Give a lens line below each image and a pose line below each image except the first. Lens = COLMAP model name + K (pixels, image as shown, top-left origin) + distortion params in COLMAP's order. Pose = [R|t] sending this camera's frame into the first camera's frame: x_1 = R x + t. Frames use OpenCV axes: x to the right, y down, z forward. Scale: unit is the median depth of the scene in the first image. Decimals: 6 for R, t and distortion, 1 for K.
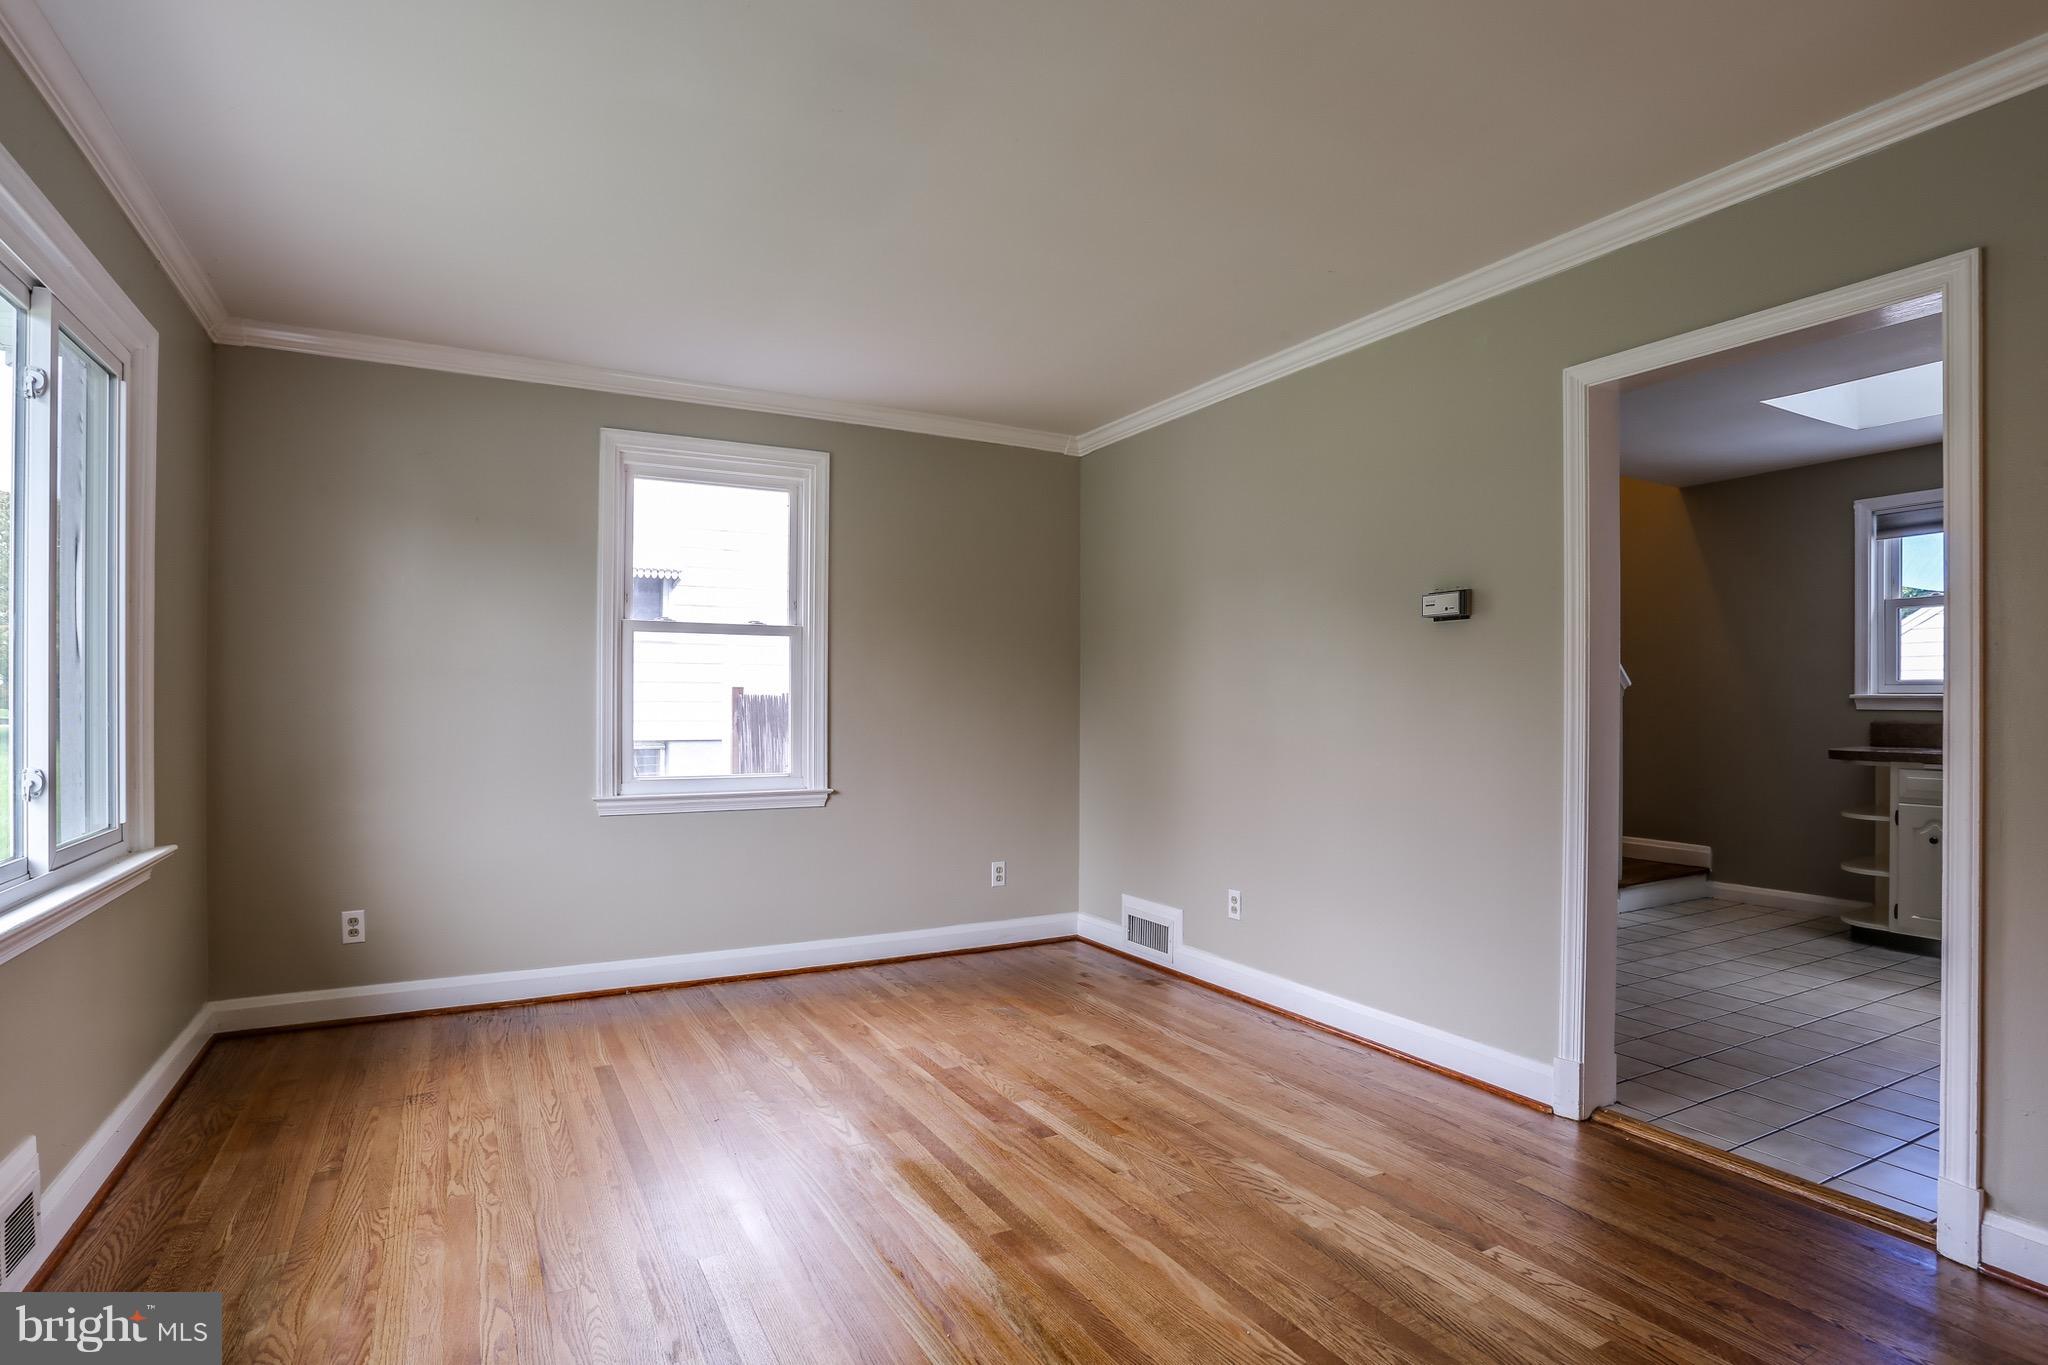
lens RADIAL K [[1014.4, 0, 1012.9], [0, 1014.4, 711.7], [0, 0, 1]] dist [-0.086258, 0.037444]
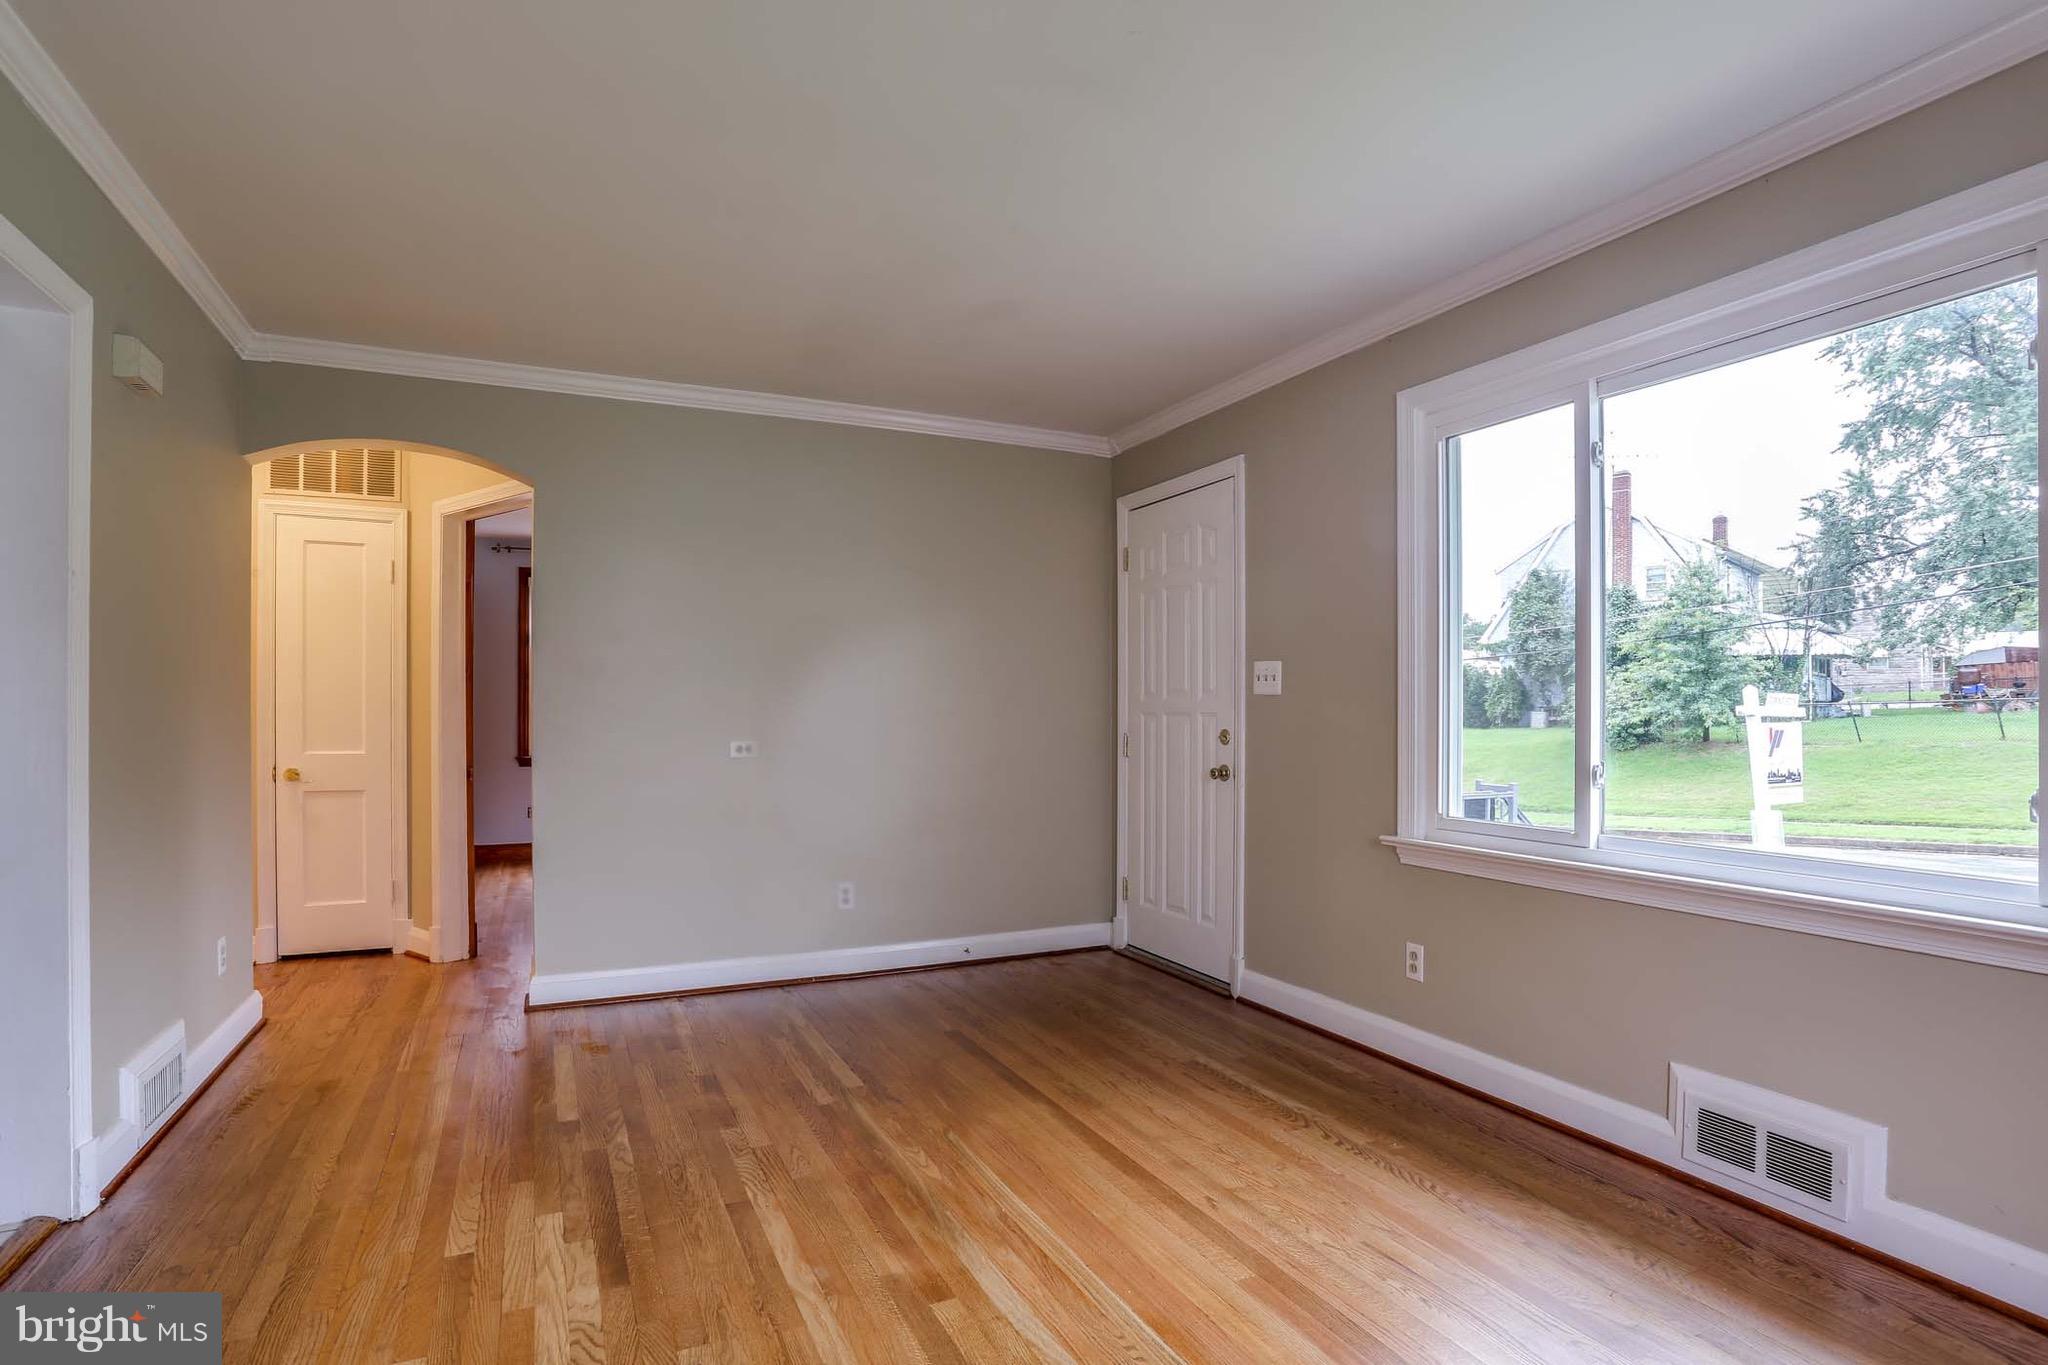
lens RADIAL K [[1014.4, 0, 1012.9], [0, 1014.4, 711.7], [0, 0, 1]] dist [-0.086258, 0.037444]
pose [[-0.998085, -0.006223, 0.061538, -0.074739], [-0.005998, 0.999975, 0.003844, -0.005477], [-0.061560, 0.003468, -0.998097, 1.114065]]
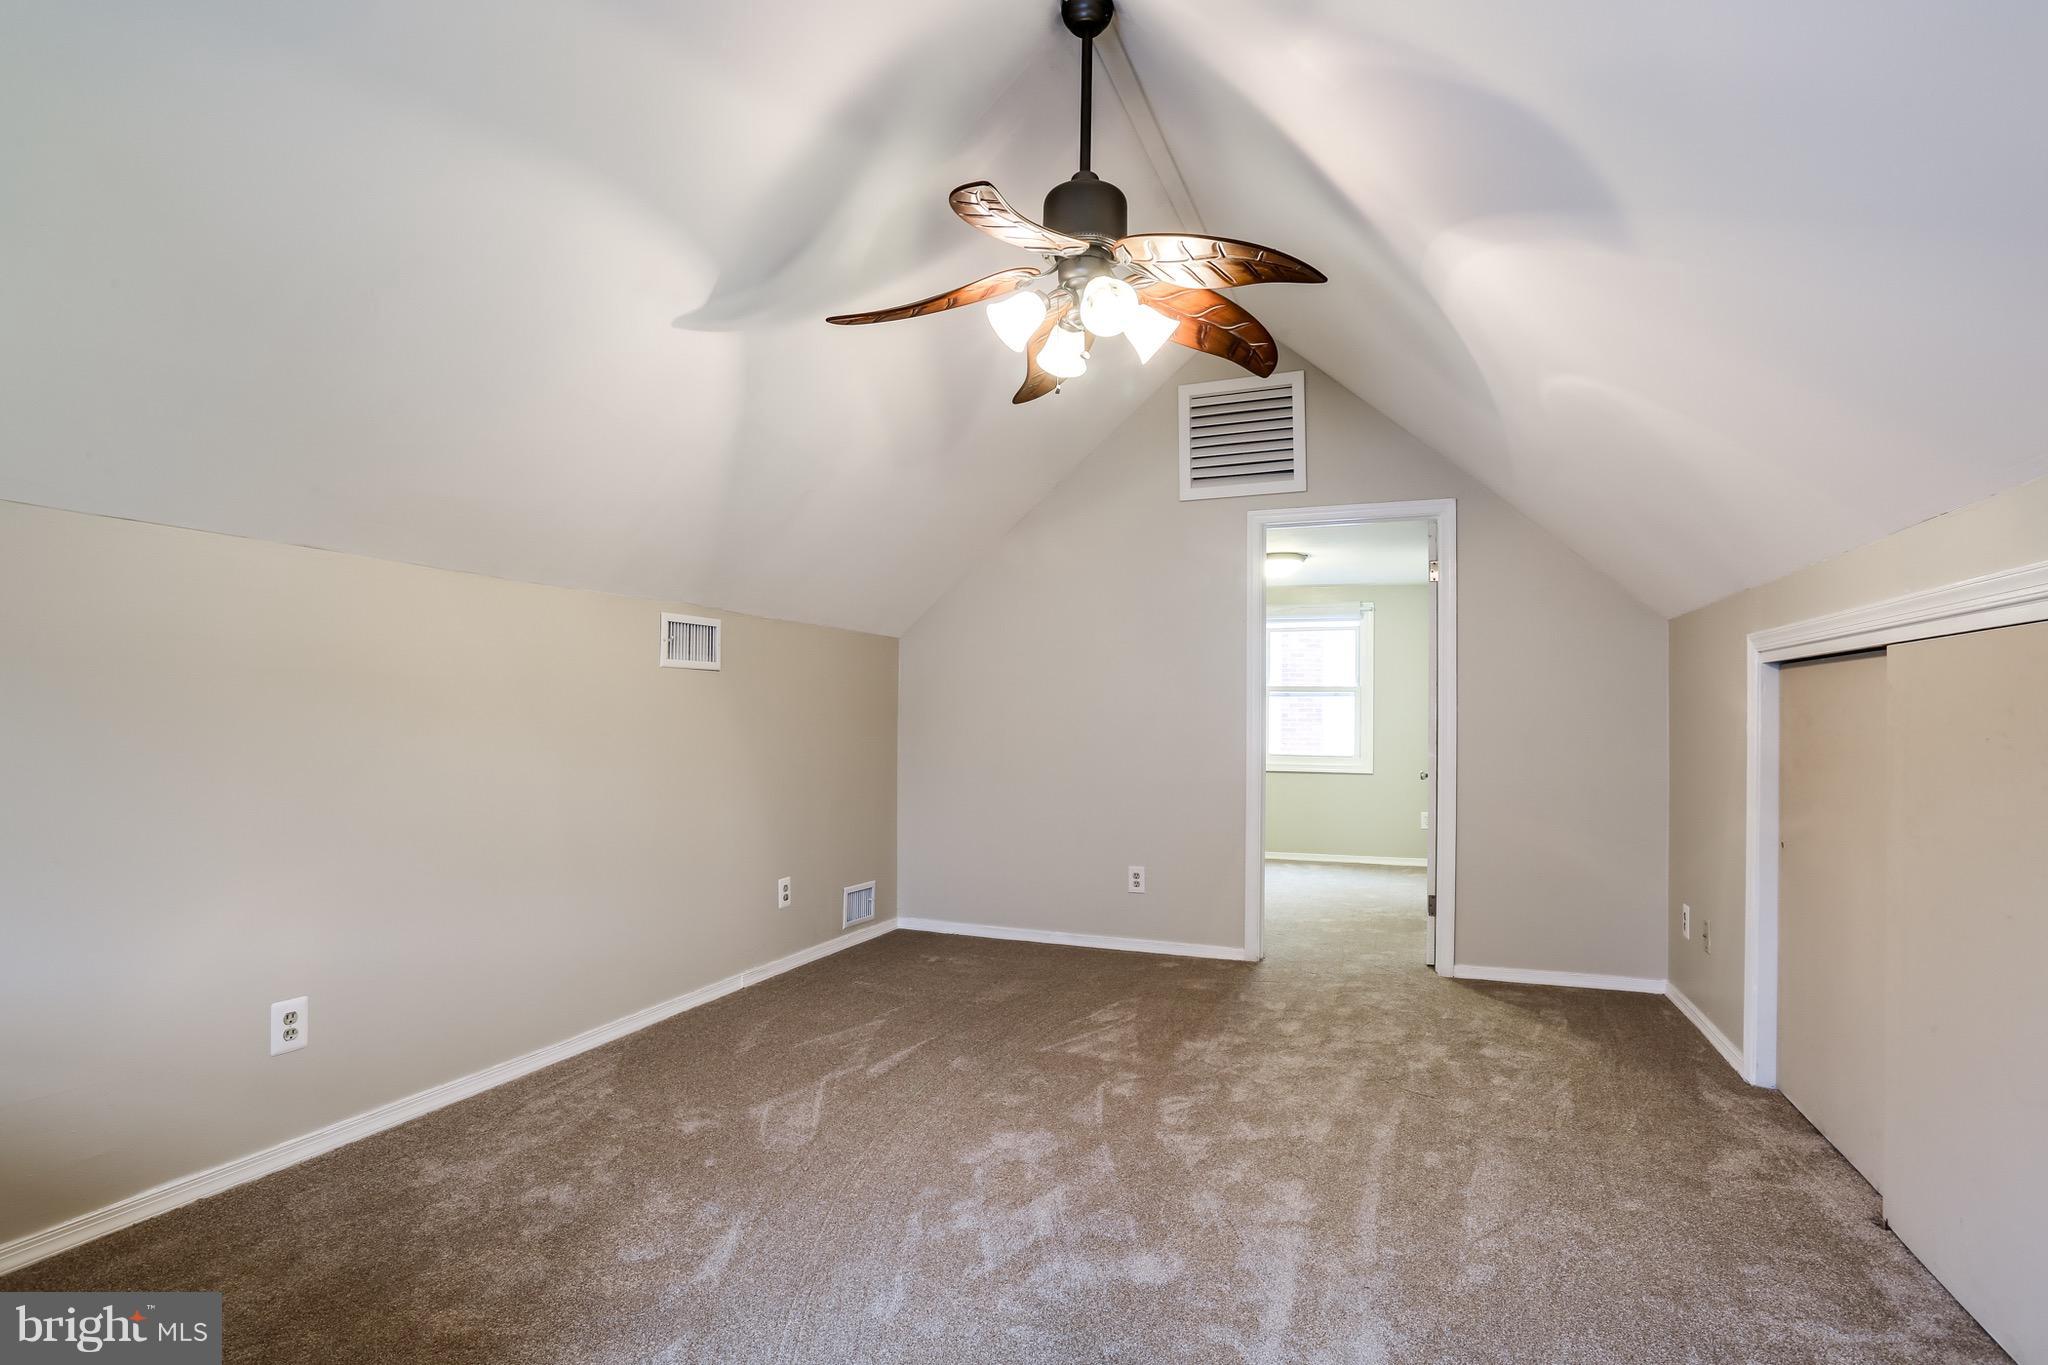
lens RADIAL K [[1014.4, 0, 1012.9], [0, 1014.4, 711.7], [0, 0, 1]] dist [-0.086258, 0.037444]
pose [[0.768033, 0.009441, 0.640341, -0.673058], [0.006715, 0.999718, -0.022794, -0.004804], [-0.640375, 0.021806, 0.767752, 0.045805]]
